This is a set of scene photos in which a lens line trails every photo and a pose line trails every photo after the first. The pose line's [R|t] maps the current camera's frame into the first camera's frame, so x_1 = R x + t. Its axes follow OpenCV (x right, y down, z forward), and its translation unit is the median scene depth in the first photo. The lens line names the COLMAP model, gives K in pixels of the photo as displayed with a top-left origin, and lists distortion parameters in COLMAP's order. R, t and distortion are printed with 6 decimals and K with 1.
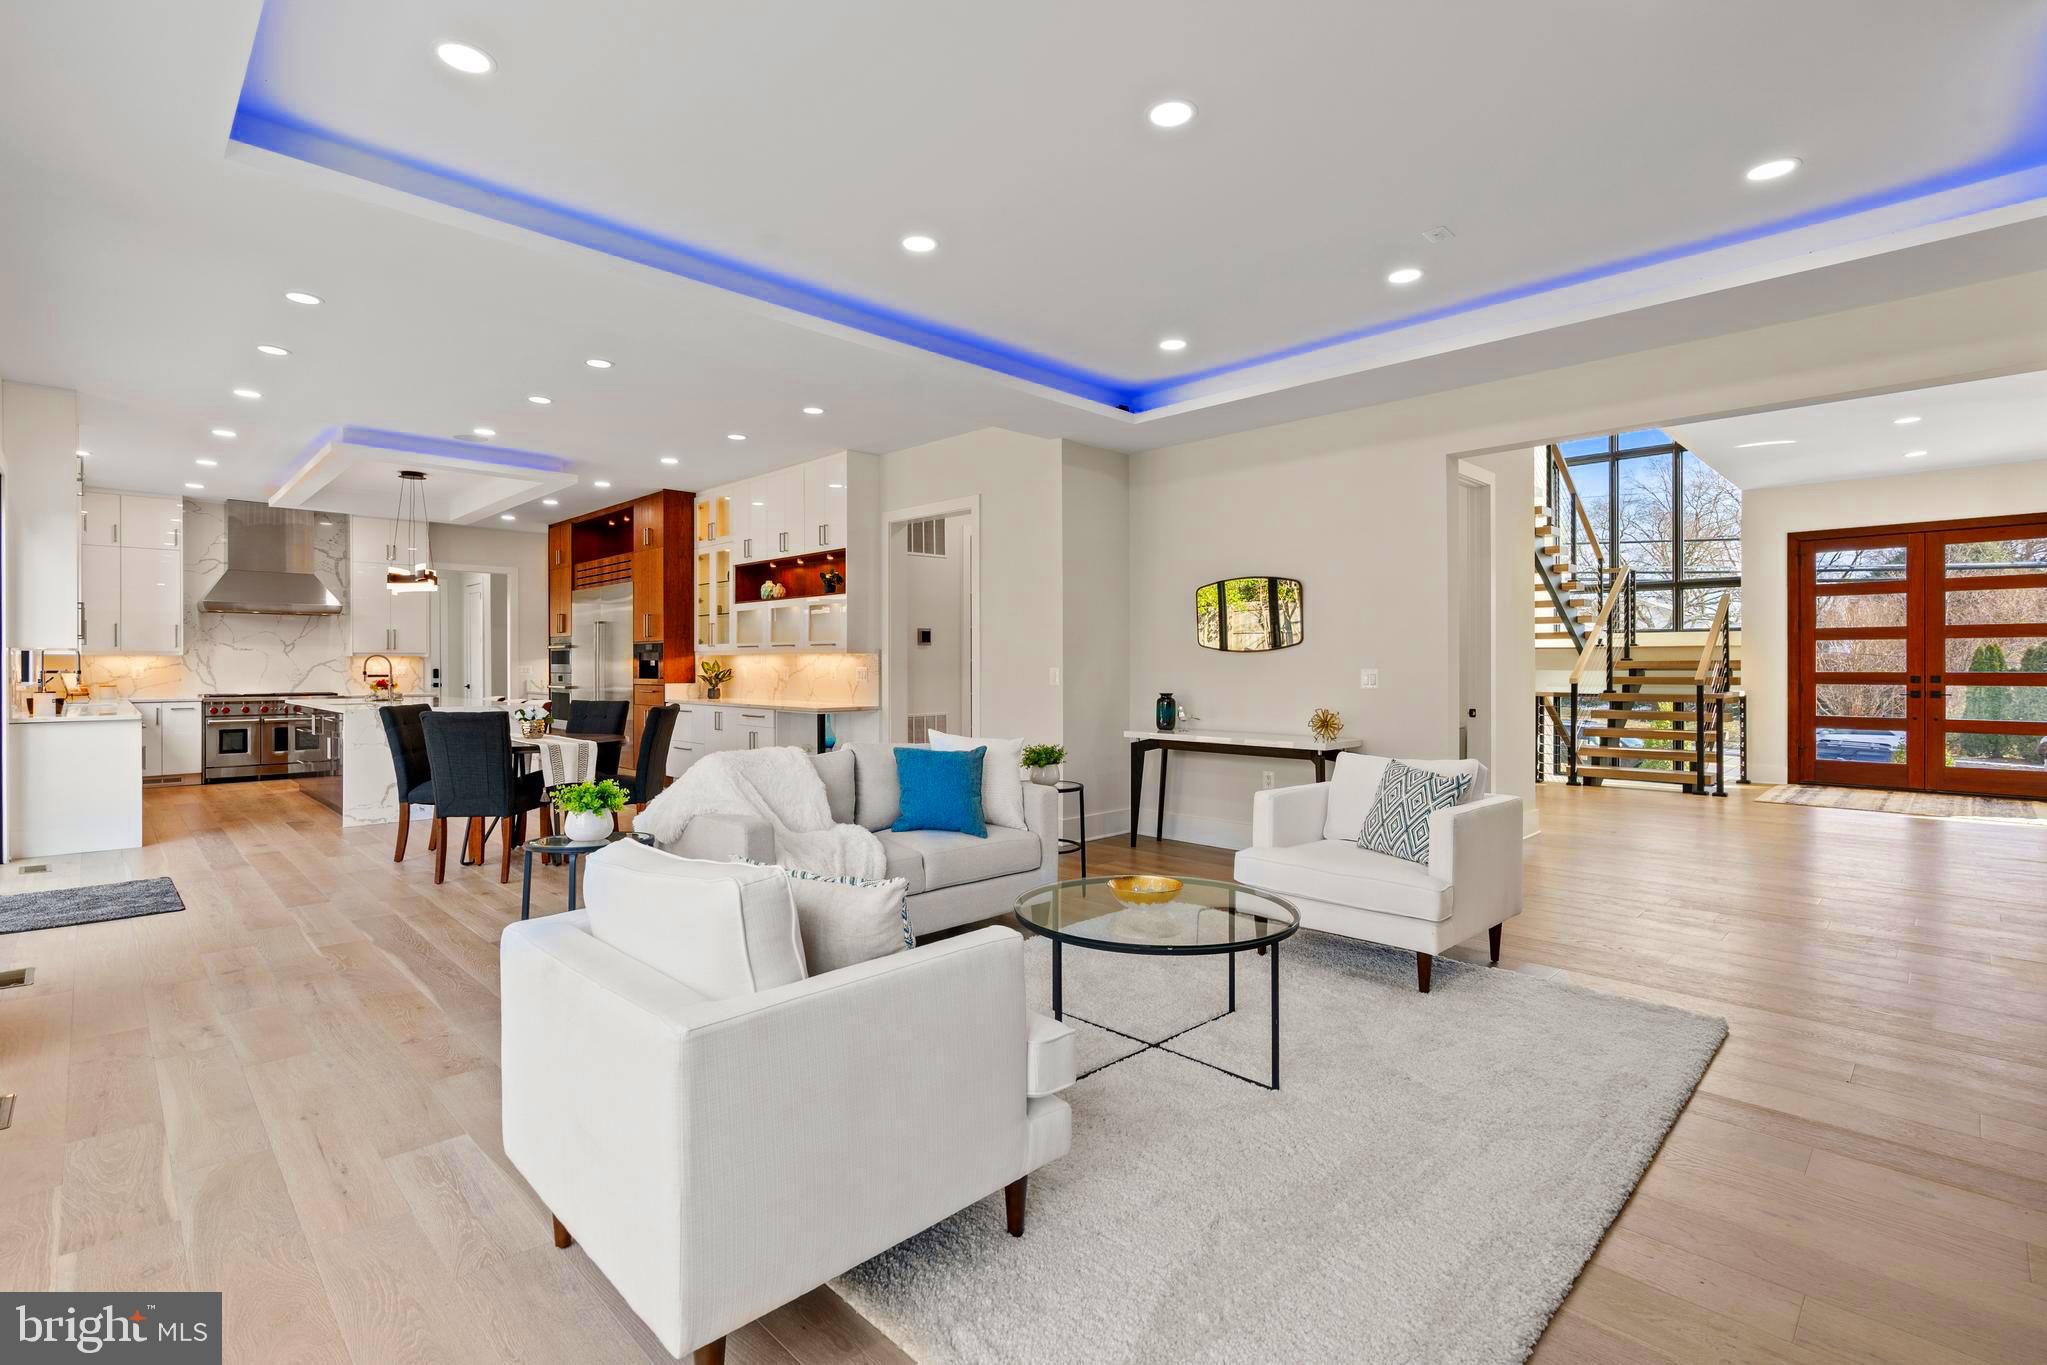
lens RADIAL K [[933.1, 0, 1028.8], [0, 933.1, 669.8], [0, 0, 1]] dist [-0.010918, 0.003928]
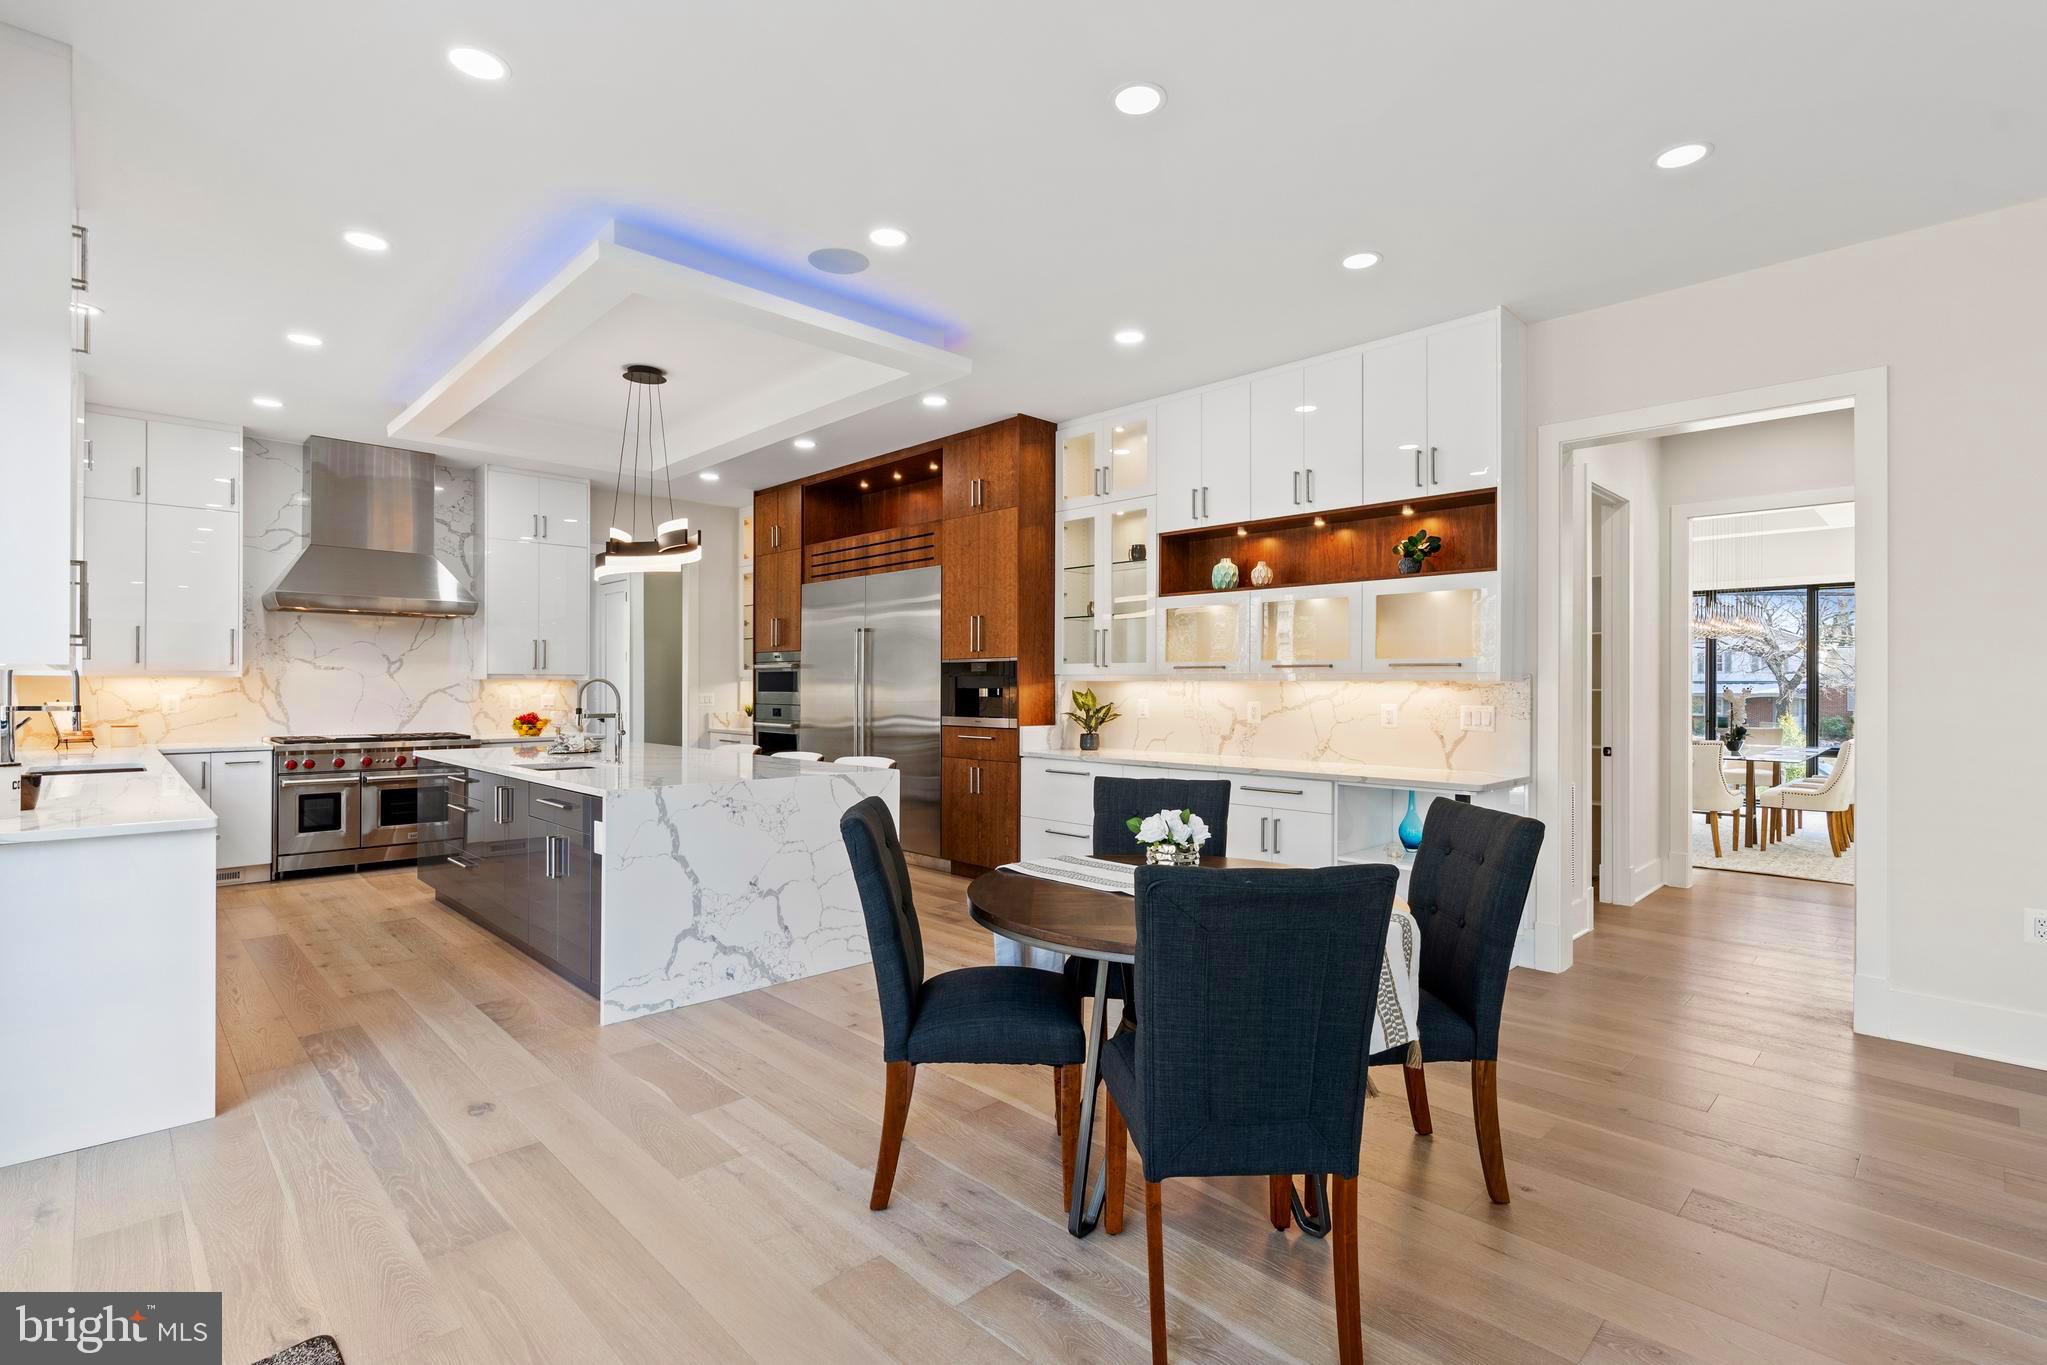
lens RADIAL K [[933.1, 0, 1028.8], [0, 933.1, 689.0], [0, 0, 1]] dist [-0.010918, 0.003928]
pose [[0.999987, 0.004722, -0.001769, -0.376709], [-0.004728, 0.999984, -0.003186, -0.008011], [0.001754, 0.003195, 0.999993, 0.370015]]
